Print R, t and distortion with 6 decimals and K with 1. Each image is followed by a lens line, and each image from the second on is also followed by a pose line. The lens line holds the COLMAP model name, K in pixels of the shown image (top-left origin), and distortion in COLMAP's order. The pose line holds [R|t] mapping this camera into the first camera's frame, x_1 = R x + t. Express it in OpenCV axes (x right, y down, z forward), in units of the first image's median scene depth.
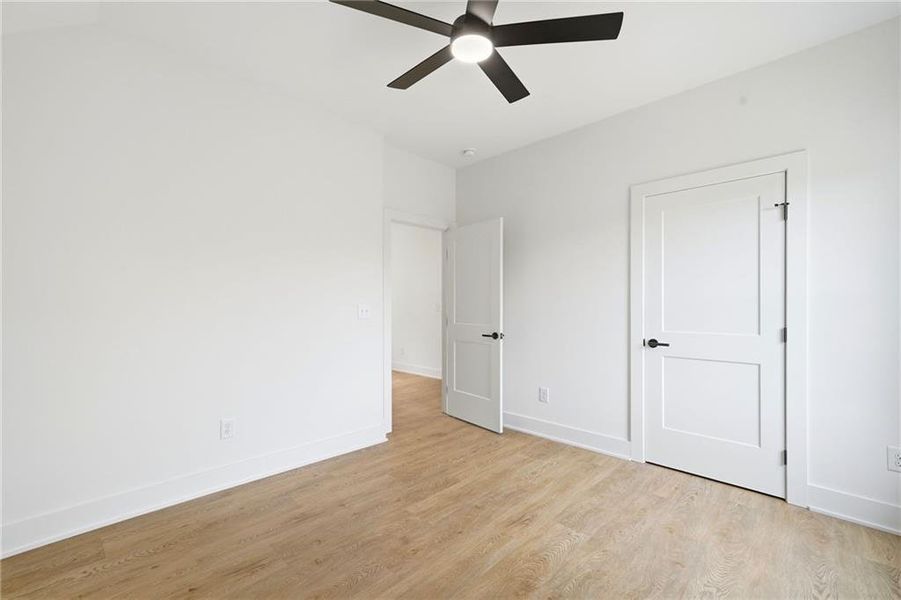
lens RADIAL K [[398.7, 0, 445.7], [0, 398.7, 302.4], [0, 0, 1]] dist [0.005076, 0.000460]
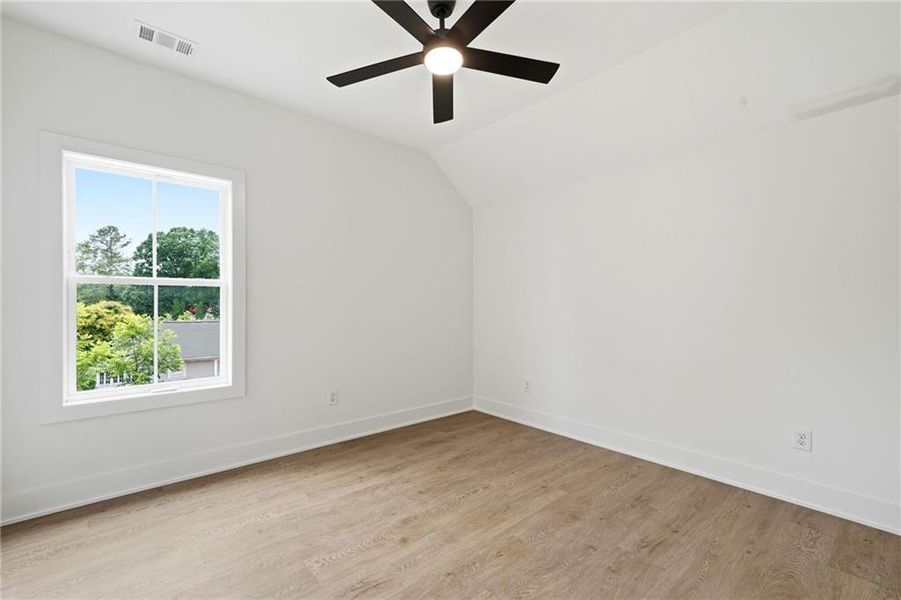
lens RADIAL K [[398.7, 0, 445.7], [0, 398.7, 302.4], [0, 0, 1]] dist [0.005076, 0.000460]
pose [[-0.995407, 0.000072, 0.095728, -0.038630], [0.001400, 0.999904, 0.013803, -0.002469], [-0.095718, 0.013874, -0.995312, 1.916439]]
